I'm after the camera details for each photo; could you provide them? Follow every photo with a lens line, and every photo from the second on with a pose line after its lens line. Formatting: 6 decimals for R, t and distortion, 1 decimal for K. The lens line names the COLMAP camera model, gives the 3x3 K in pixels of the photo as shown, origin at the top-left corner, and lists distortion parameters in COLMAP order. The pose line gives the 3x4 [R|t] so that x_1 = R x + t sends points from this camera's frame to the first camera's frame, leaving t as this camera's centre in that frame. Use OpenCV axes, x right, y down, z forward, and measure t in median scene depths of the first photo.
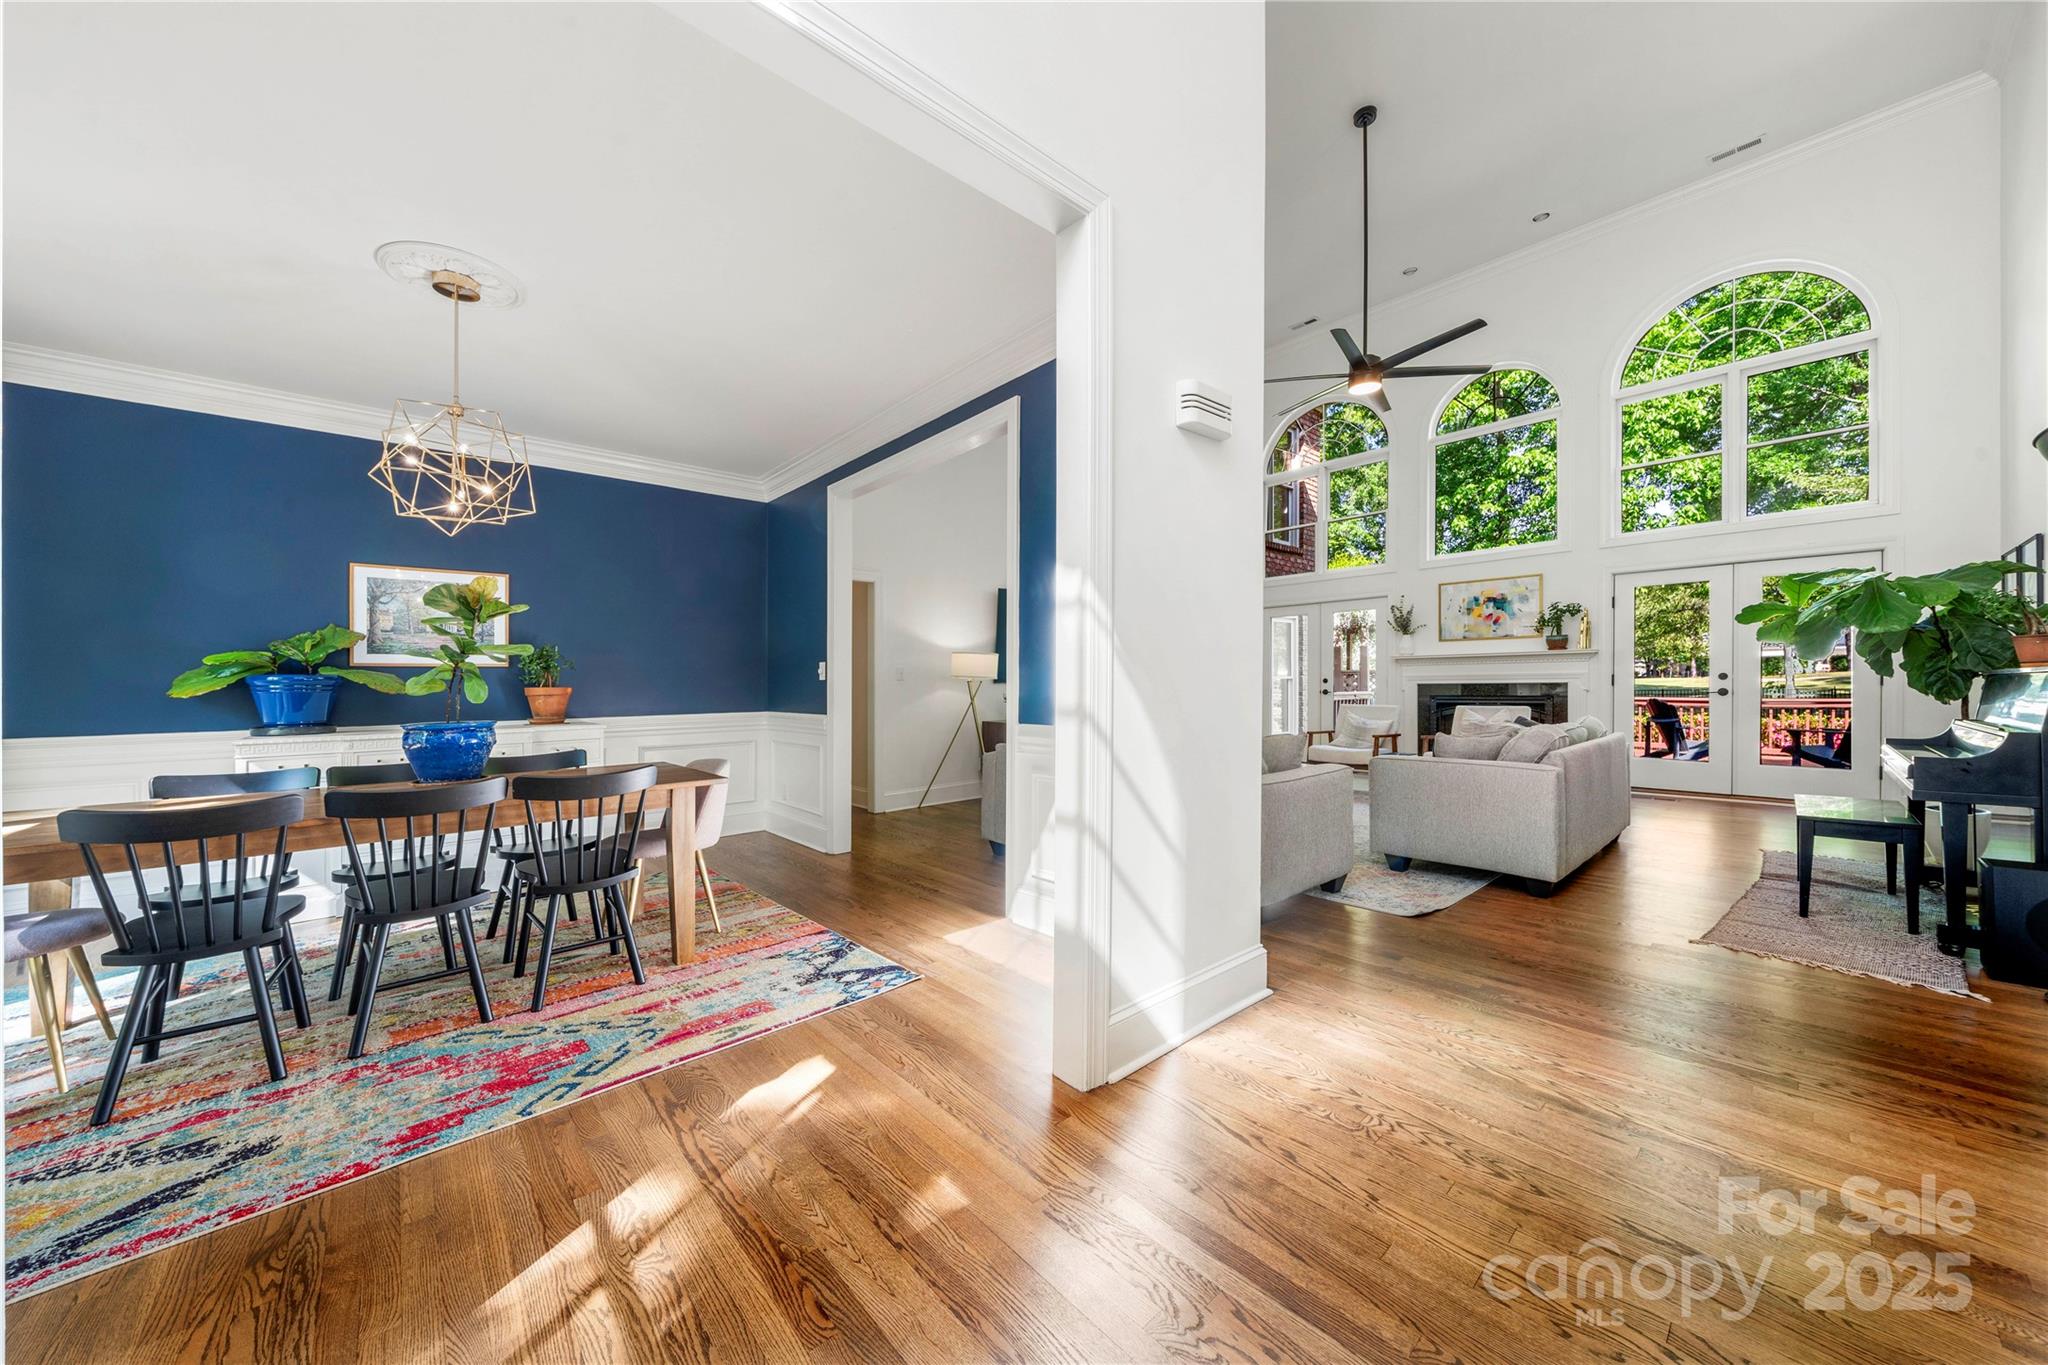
lens RADIAL K [[714.2, 0, 1021.0], [0, 714.2, 674.2], [0, 0, 1]] dist [-0.001469, -0.000146]
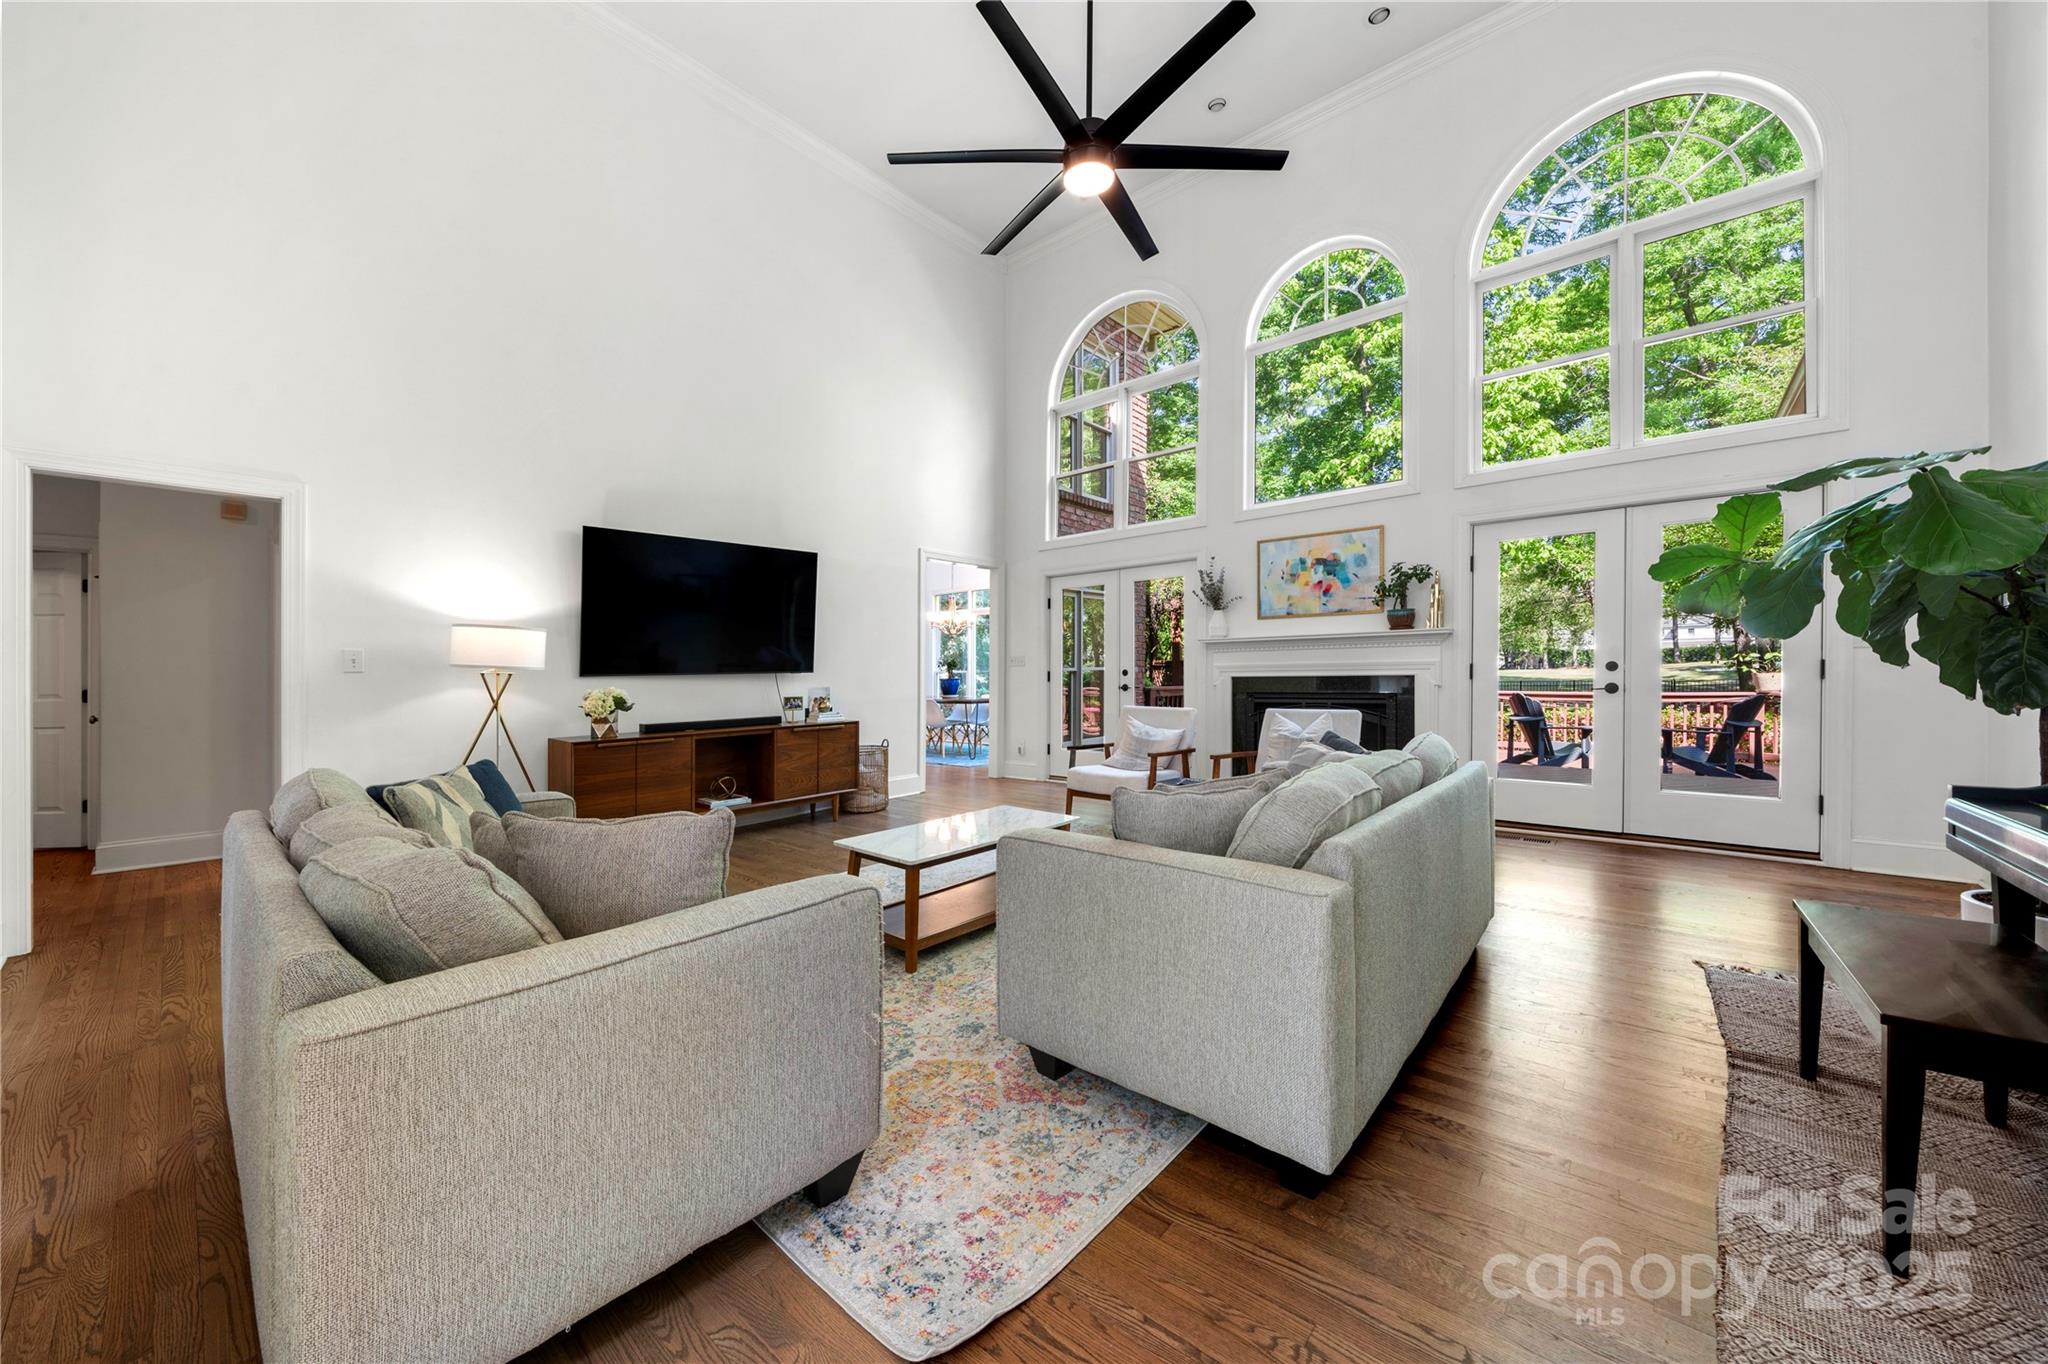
lens RADIAL K [[738.3, 0, 1015.7], [0, 738.3, 666.2], [0, 0, 1]] dist [-0.001467, -0.000263]
pose [[0.991017, 0.000615, 0.133734, 0.266071], [-0.000690, 1.000000, 0.000515, 0.002845], [-0.133734, -0.000602, 0.991017, 0.313636]]
